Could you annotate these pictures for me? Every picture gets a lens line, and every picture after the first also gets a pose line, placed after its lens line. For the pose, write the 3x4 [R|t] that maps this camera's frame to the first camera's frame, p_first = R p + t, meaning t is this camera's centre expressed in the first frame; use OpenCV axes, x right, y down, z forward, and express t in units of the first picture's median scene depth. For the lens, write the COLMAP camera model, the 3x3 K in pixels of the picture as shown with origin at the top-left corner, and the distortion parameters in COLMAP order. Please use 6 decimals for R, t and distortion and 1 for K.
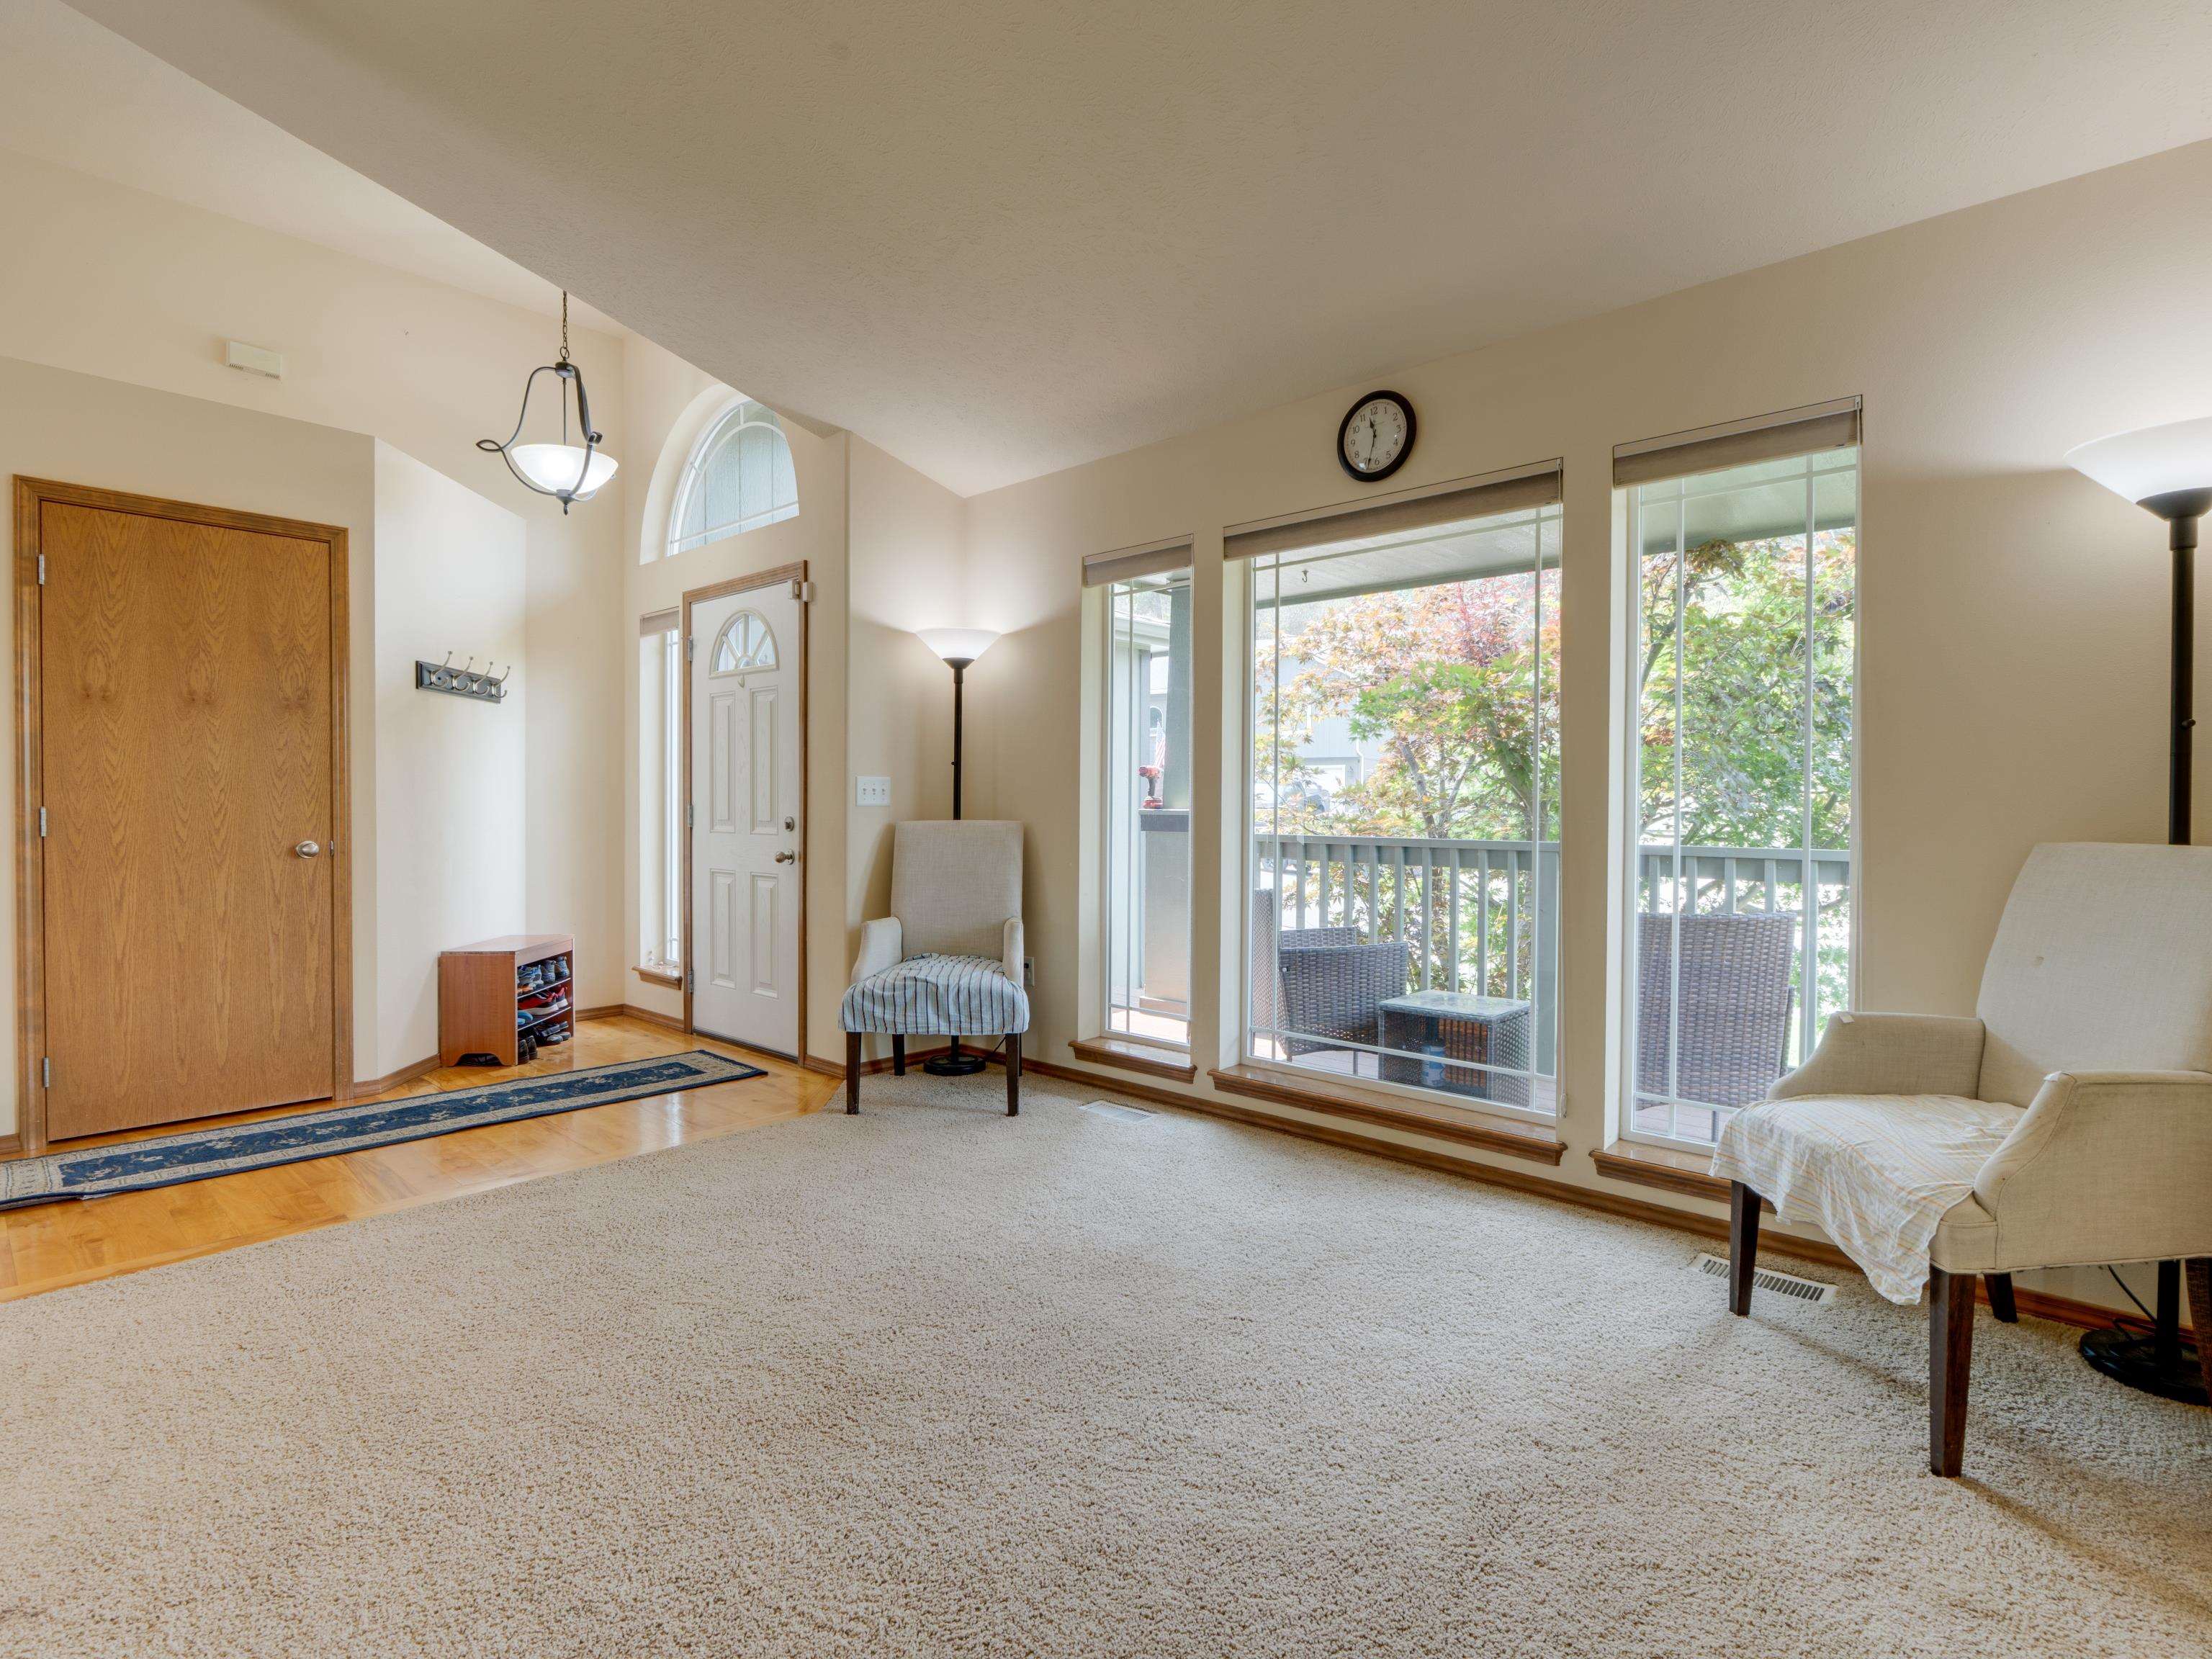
lens RADIAL K [[1137.1, 0, 1098.1], [0, 1137.1, 820.7], [0, 0, 1]] dist [-0.003356, -0.000078]
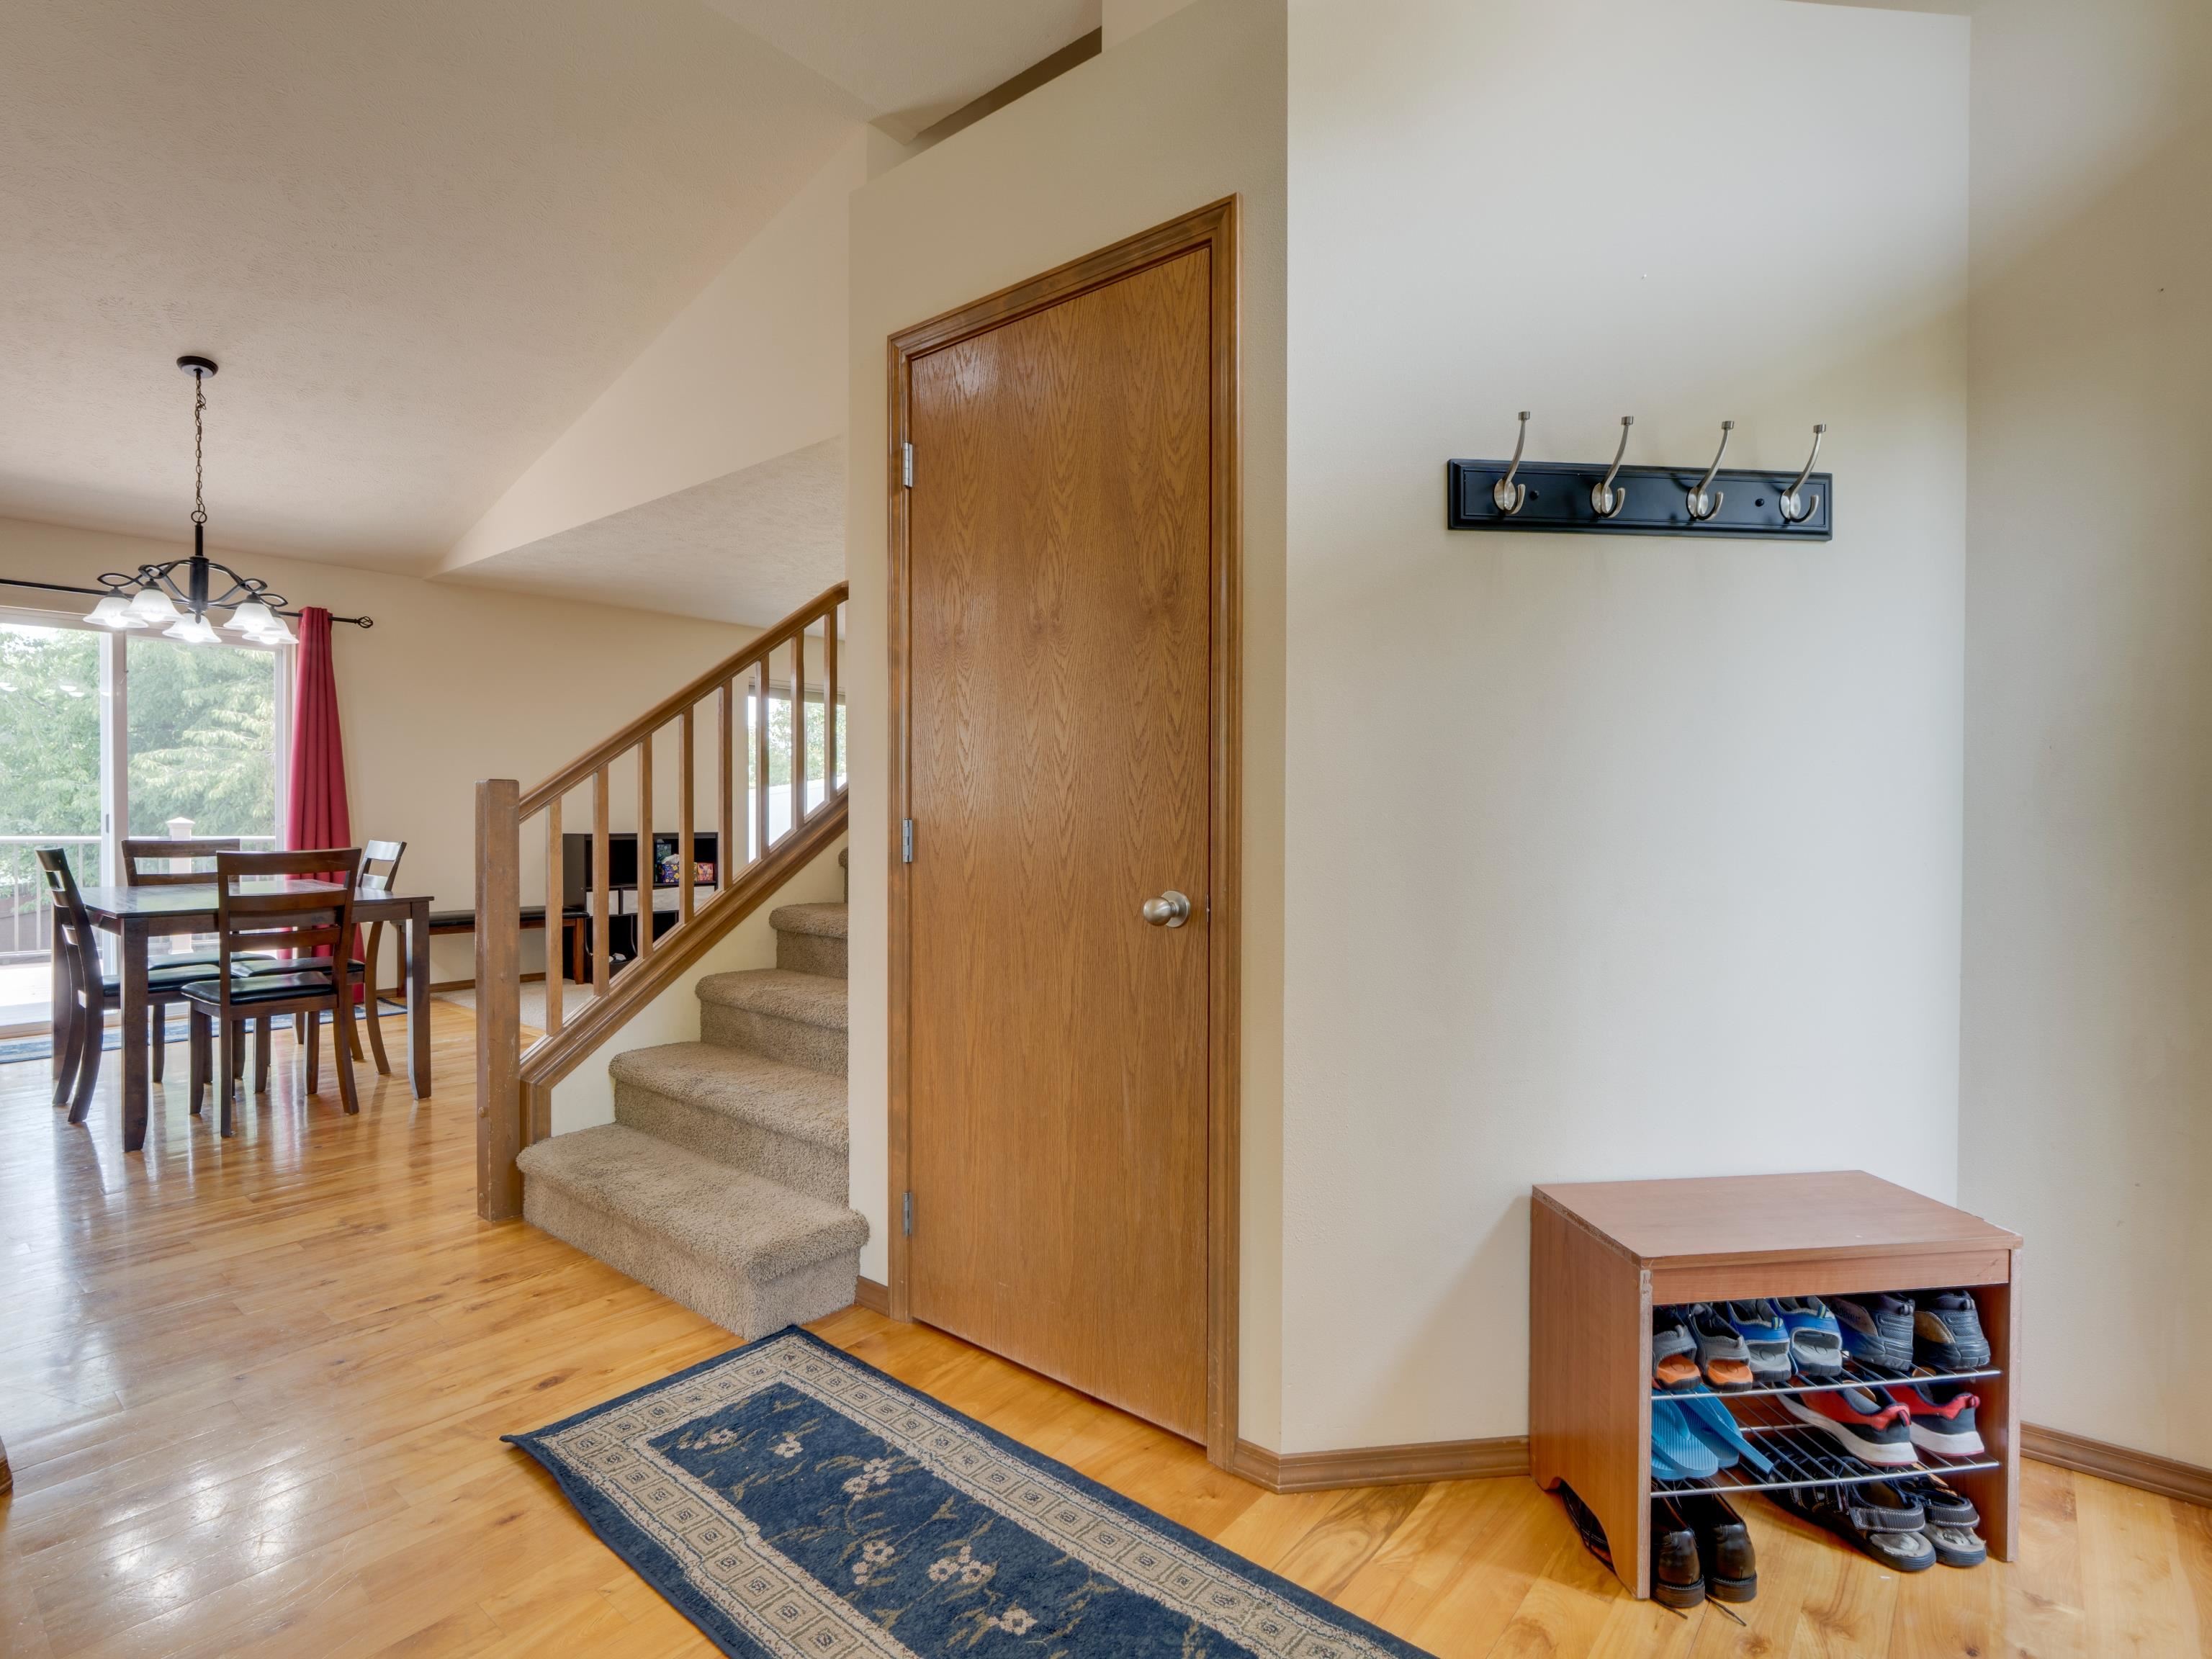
lens RADIAL K [[1137.1, 0, 1103.8], [0, 1137.1, 824.4], [0, 0, 1]] dist [-0.003356, -0.000078]
pose [[0.071781, 0.014657, -0.997313, -0.223351], [-0.012196, 0.999830, 0.013816, -0.016708], [0.997346, 0.011172, 0.071948, 0.938750]]
